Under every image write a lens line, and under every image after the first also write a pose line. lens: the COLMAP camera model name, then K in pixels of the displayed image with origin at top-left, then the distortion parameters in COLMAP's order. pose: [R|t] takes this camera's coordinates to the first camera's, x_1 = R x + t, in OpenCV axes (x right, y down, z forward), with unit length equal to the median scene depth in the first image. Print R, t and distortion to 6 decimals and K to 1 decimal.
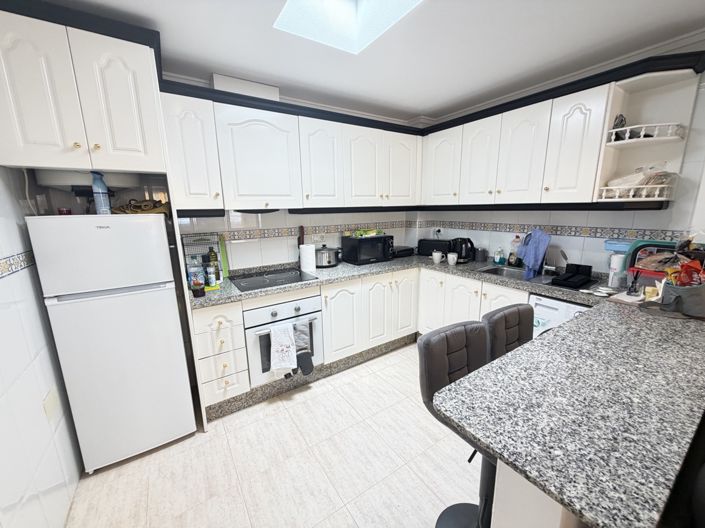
lens RADIAL K [[280.9, 0, 351.7], [0, 280.9, 263.4], [0, 0, 1]] dist [0.001466, 0.000241]
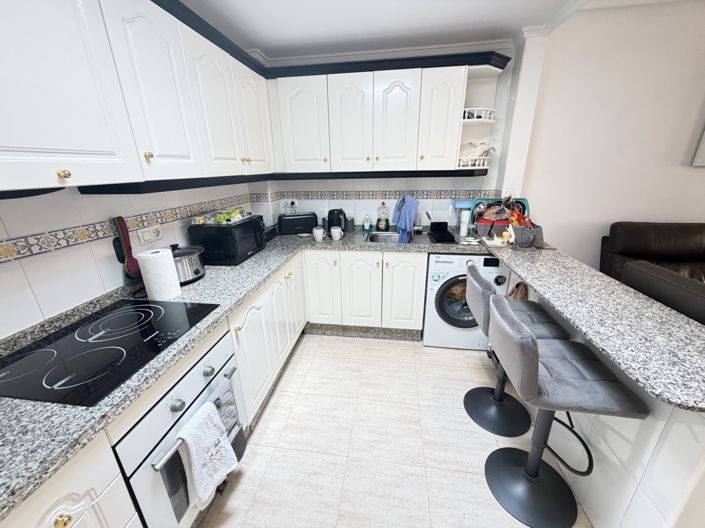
lens RADIAL K [[280.9, 0, 352.3], [0, 280.9, 264.3], [0, 0, 1]] dist [0.001466, 0.000241]
pose [[0.664812, -0.237807, 0.708147, -0.322581], [0.155000, 0.971257, 0.180649, -0.088638], [-0.730753, -0.010335, 0.682564, 0.399956]]
